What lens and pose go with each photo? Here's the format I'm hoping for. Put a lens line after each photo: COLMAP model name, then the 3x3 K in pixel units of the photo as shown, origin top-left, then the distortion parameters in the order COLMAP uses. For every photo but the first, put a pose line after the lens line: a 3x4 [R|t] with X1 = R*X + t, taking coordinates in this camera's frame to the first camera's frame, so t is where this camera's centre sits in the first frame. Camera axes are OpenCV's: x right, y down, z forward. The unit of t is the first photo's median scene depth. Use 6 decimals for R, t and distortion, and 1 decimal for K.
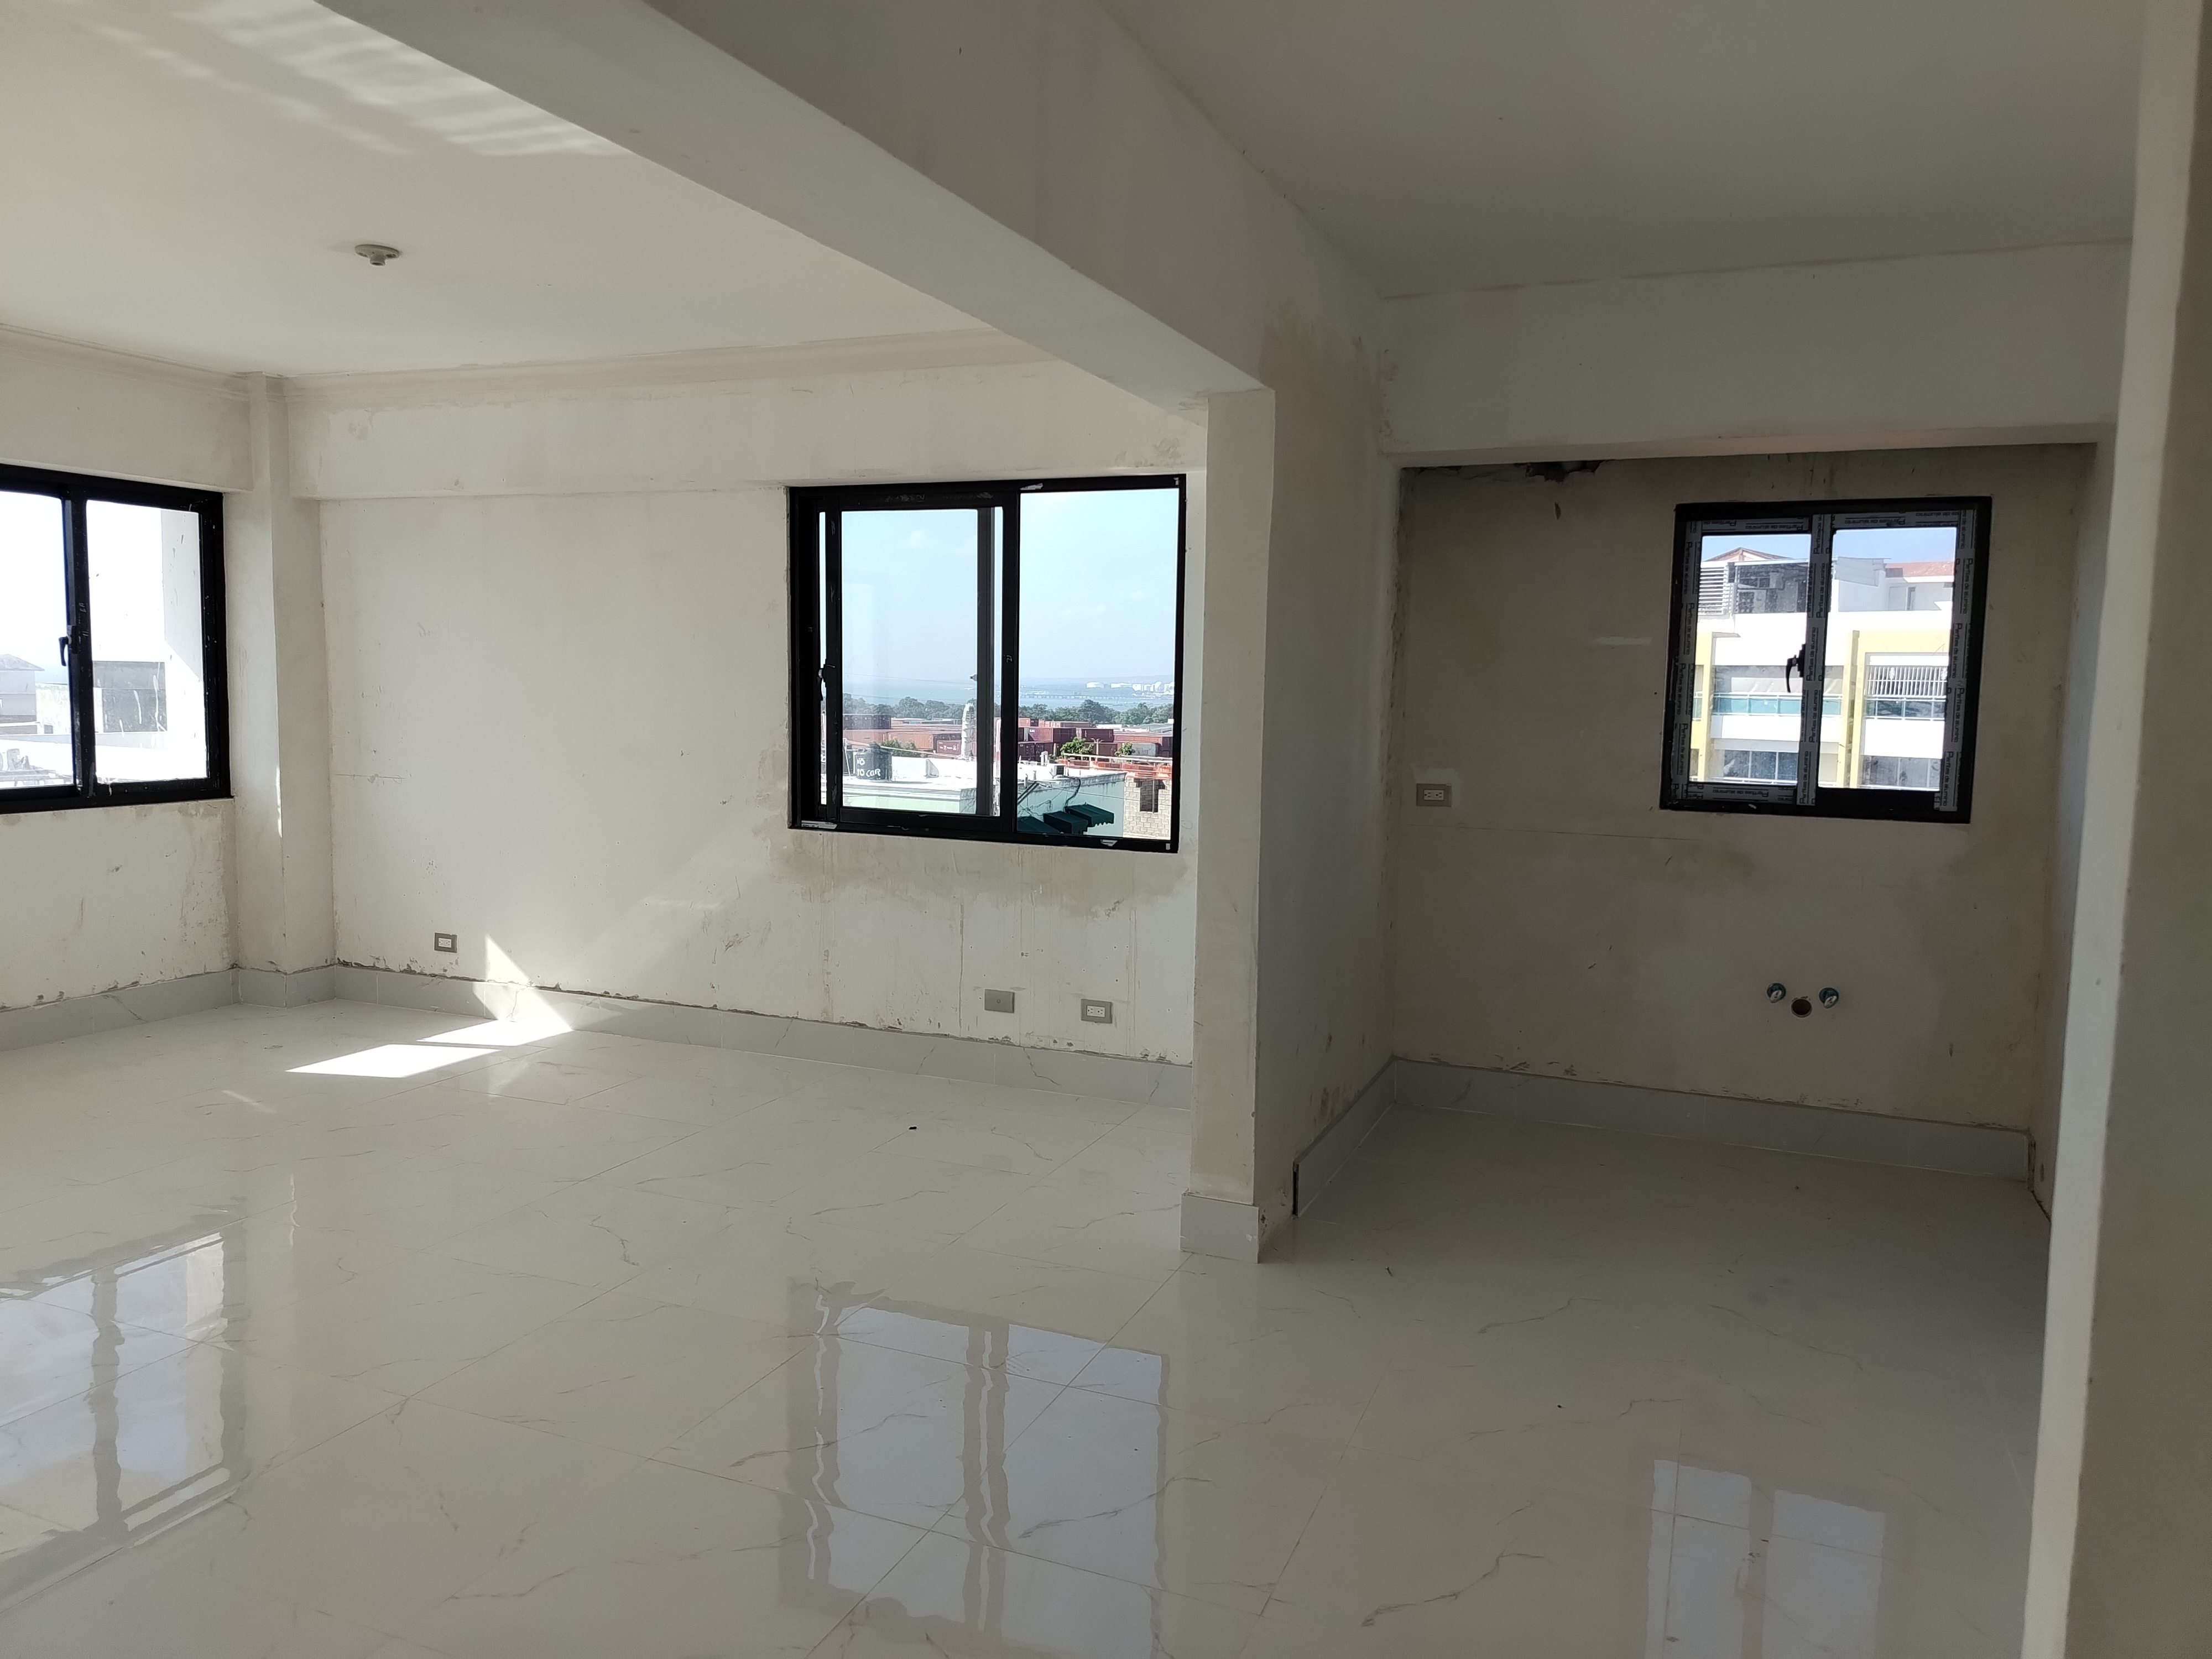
lens RADIAL K [[1508.7, 0, 1096.7], [0, 1508.7, 832.6], [0, 0, 1]] dist [0.064361, -0.079582]
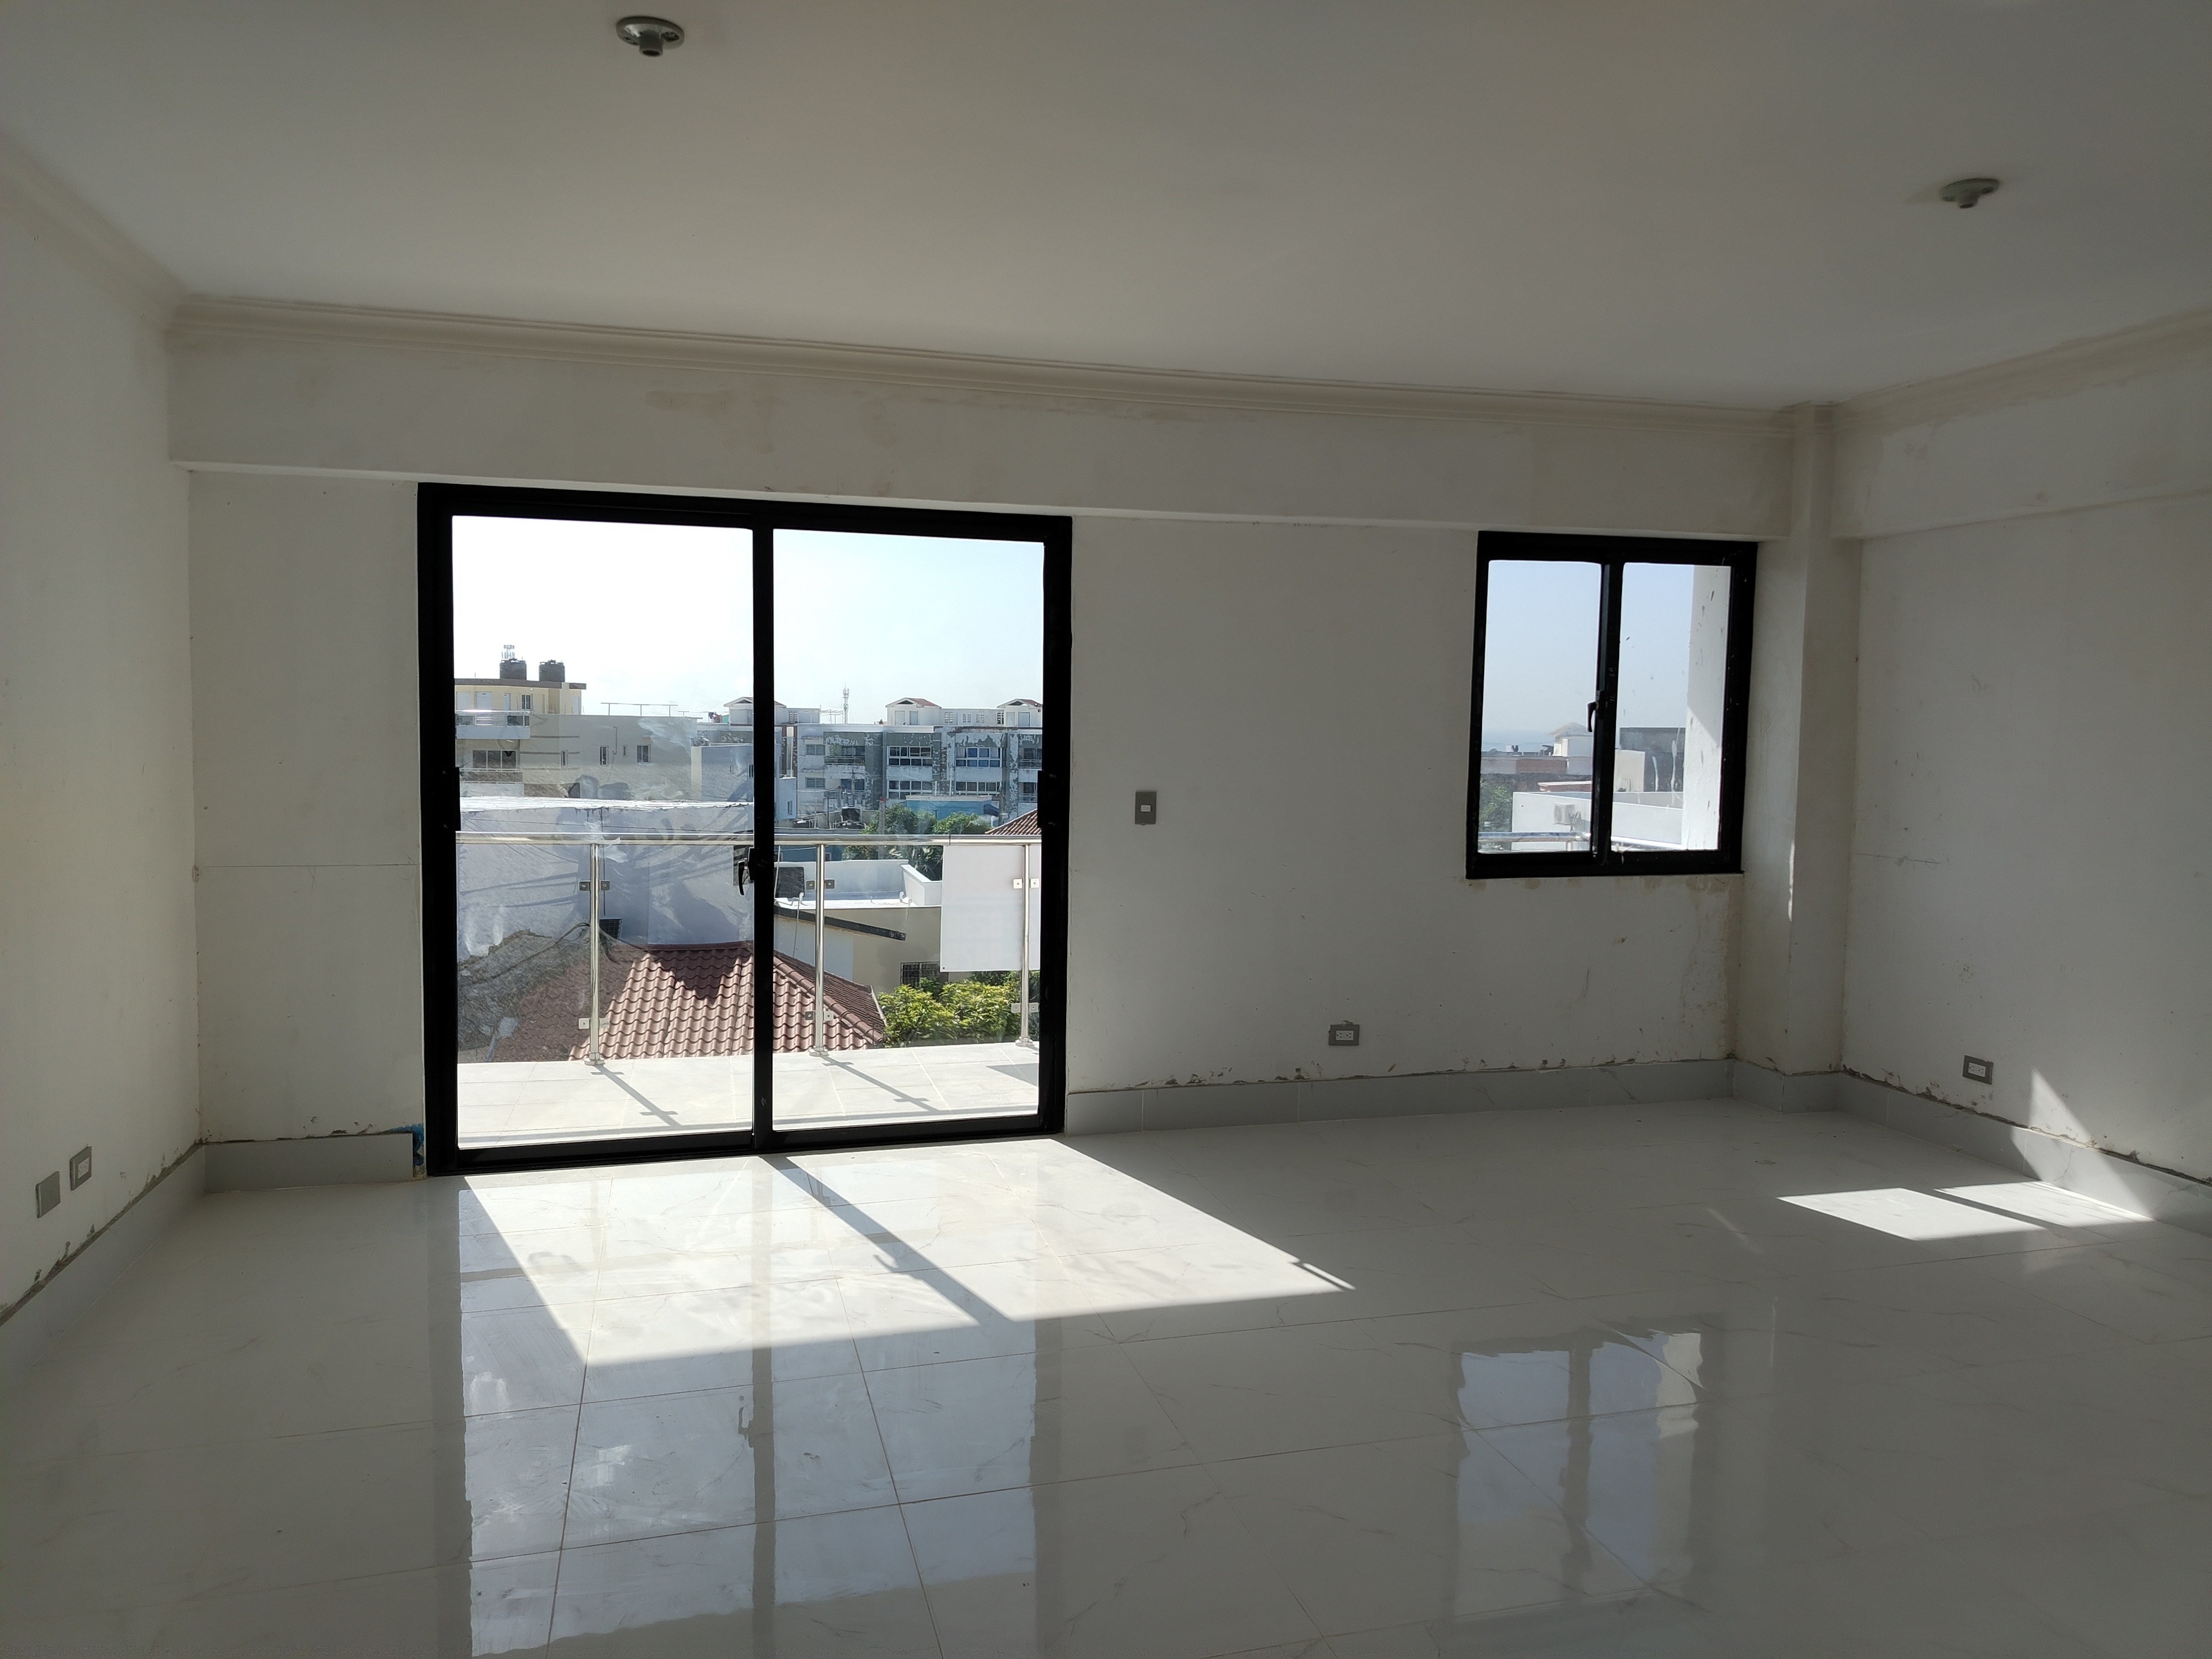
lens RADIAL K [[1508.7, 0, 1096.7], [0, 1508.7, 832.6], [0, 0, 1]] dist [0.064361, -0.079582]
pose [[0.607958, 0.047172, -0.792567, -0.079067], [-0.073735, 0.997274, 0.002796, -0.021040], [0.790538, 0.056740, 0.609779, 0.136581]]
